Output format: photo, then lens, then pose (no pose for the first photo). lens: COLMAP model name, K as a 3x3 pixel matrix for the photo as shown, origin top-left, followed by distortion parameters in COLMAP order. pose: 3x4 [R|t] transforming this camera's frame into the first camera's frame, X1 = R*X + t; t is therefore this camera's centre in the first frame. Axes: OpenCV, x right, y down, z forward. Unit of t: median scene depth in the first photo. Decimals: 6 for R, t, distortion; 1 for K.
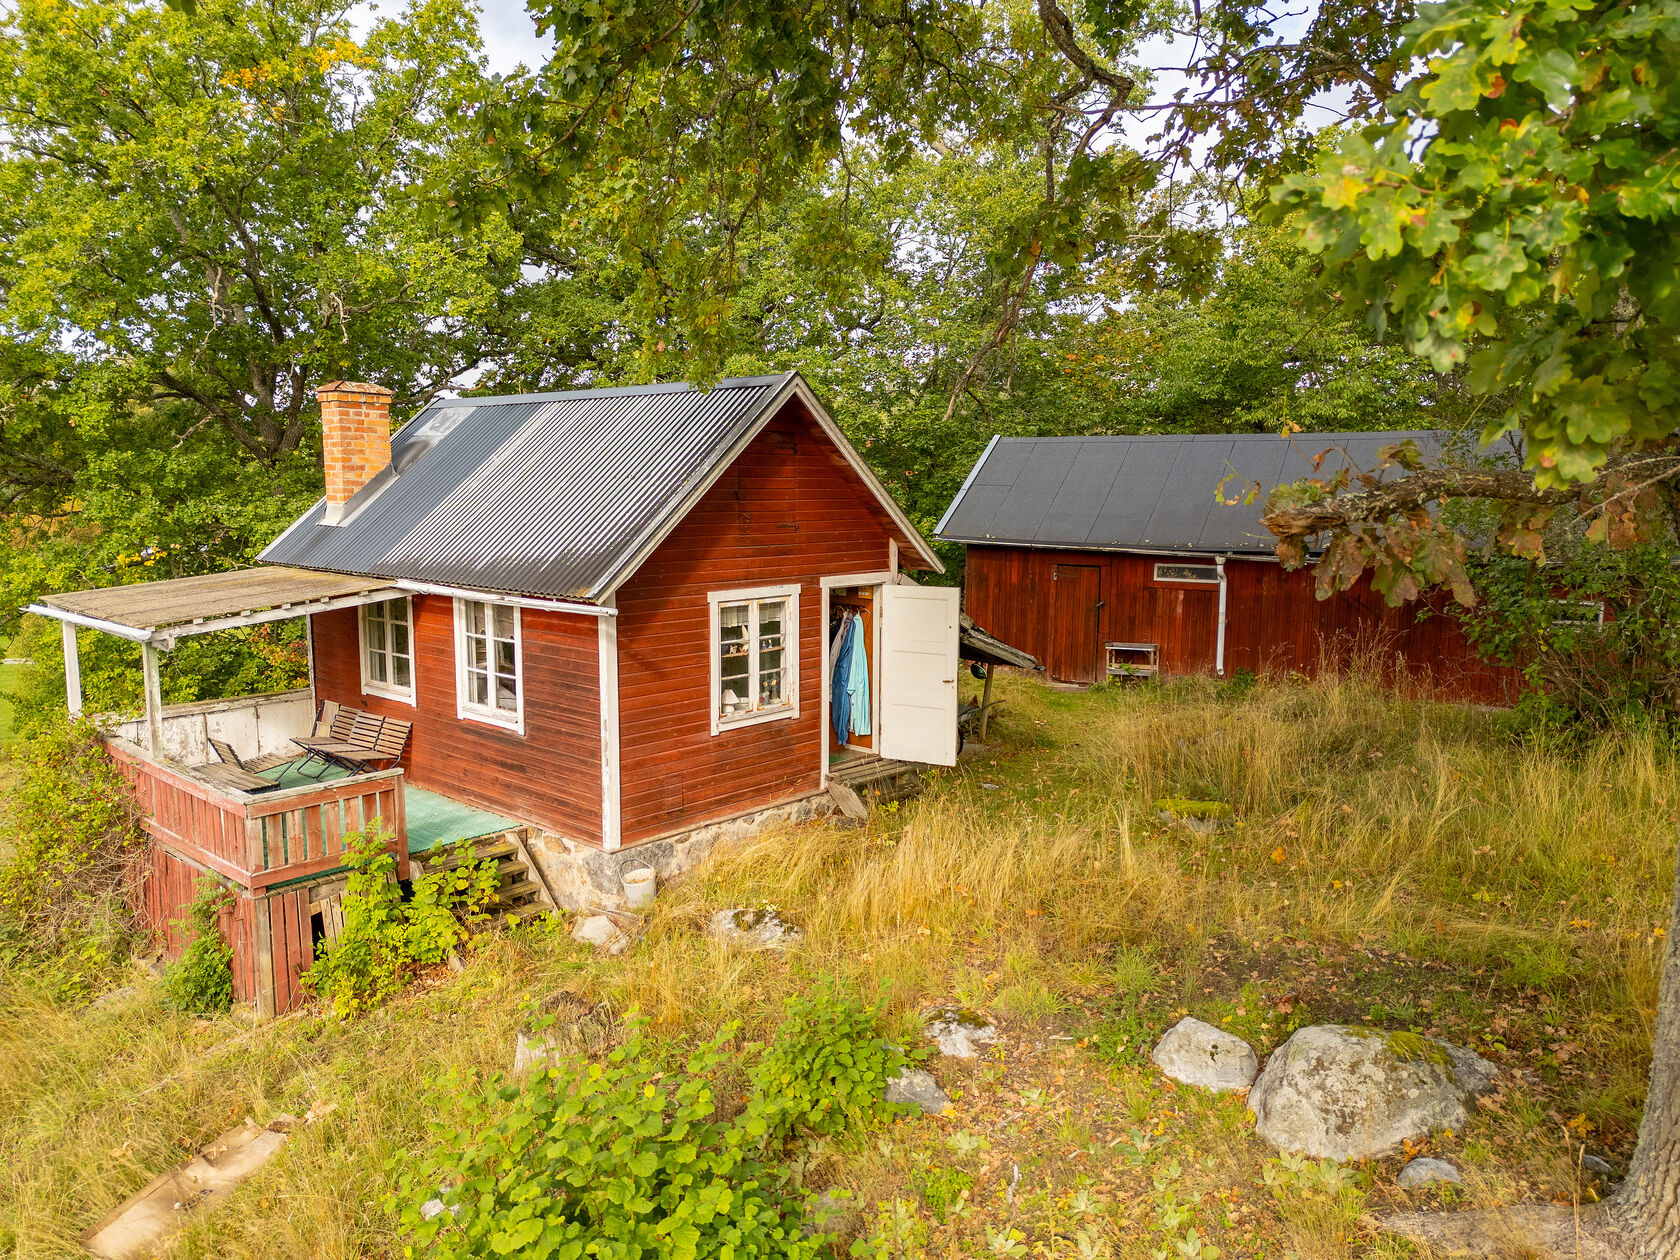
lens RADIAL K [[1187.6, 0, 837.1], [0, 1187.6, 627.3], [0, 0, 1]] dist [0.054968, -0.042192]
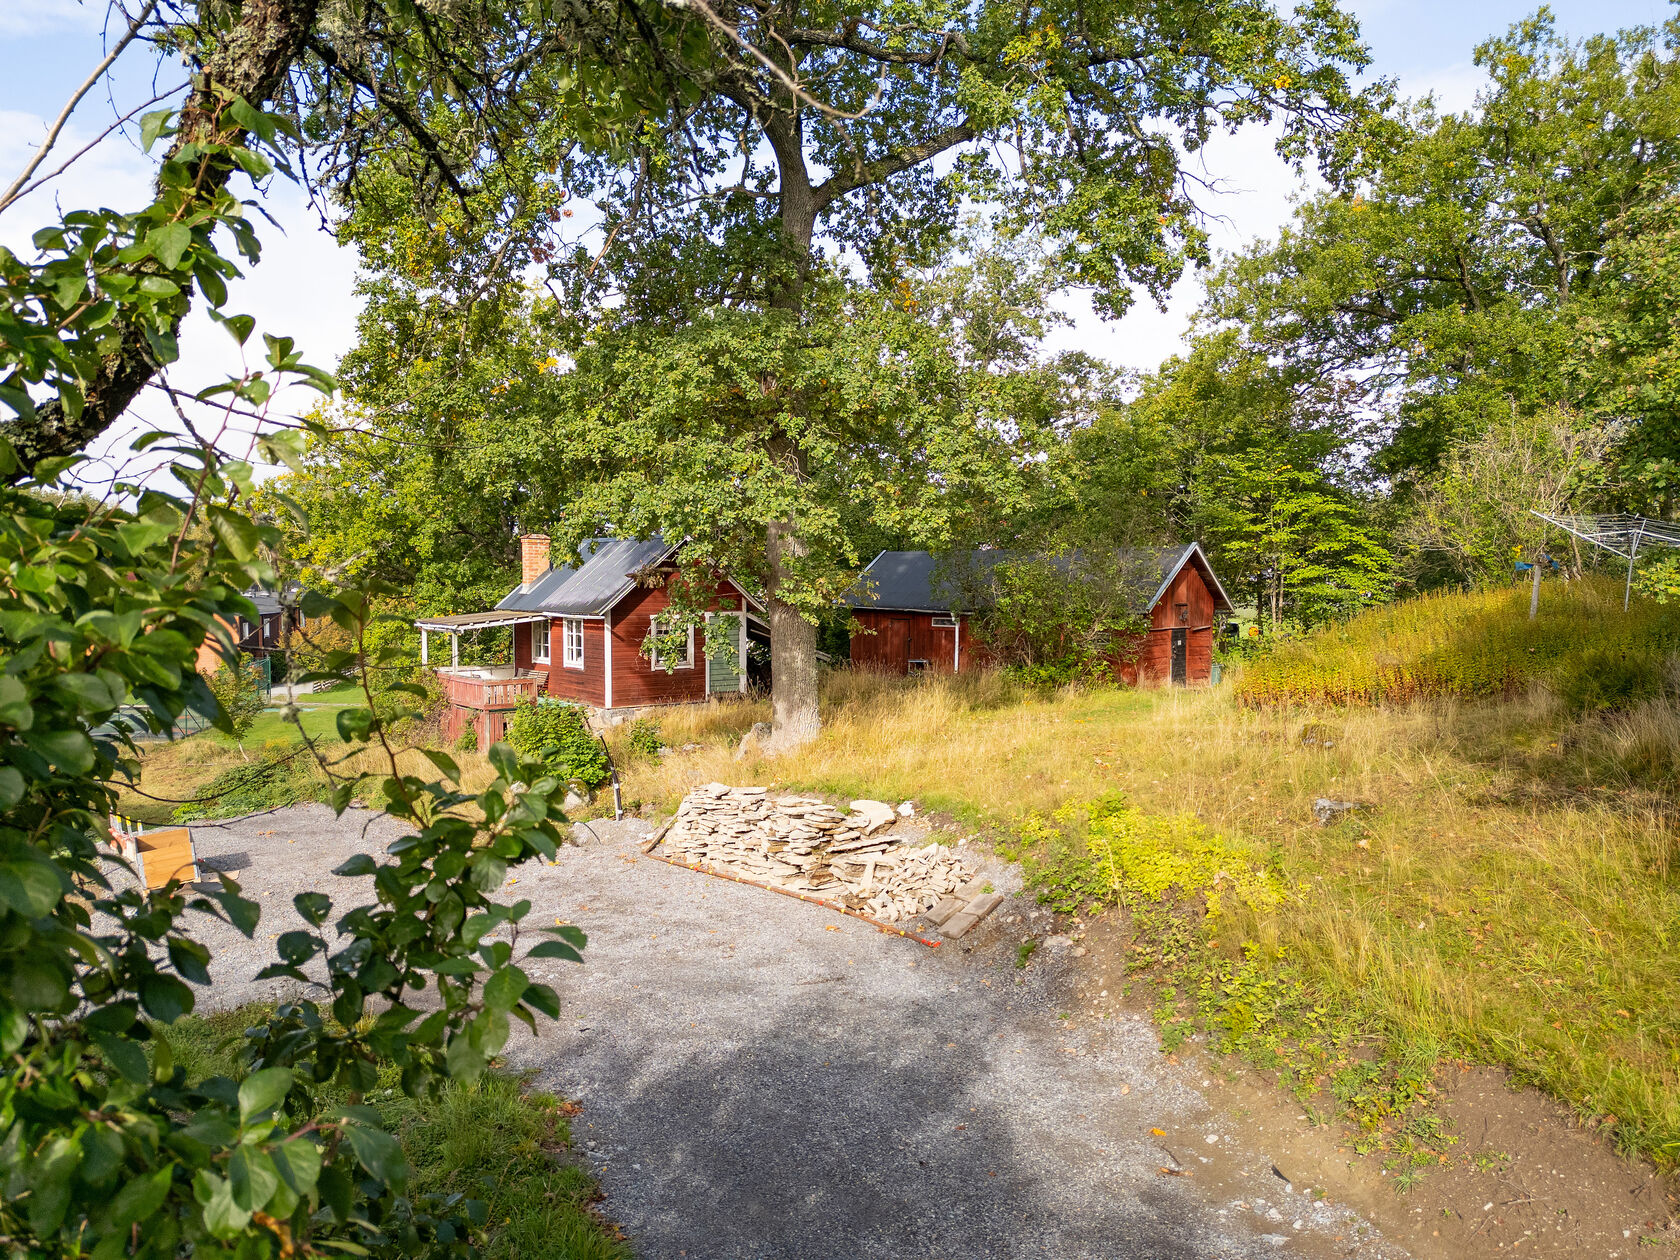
lens RADIAL K [[1187.6, 0, 840.0], [0, 1187.6, 632.4], [0, 0, 1]] dist [0.054968, -0.042192]
pose [[0.982865, 0.004481, -0.184271, 0.717088], [-0.019514, 0.996616, -0.079847, 0.190912], [0.183290, 0.082074, 0.979627, -1.360405]]
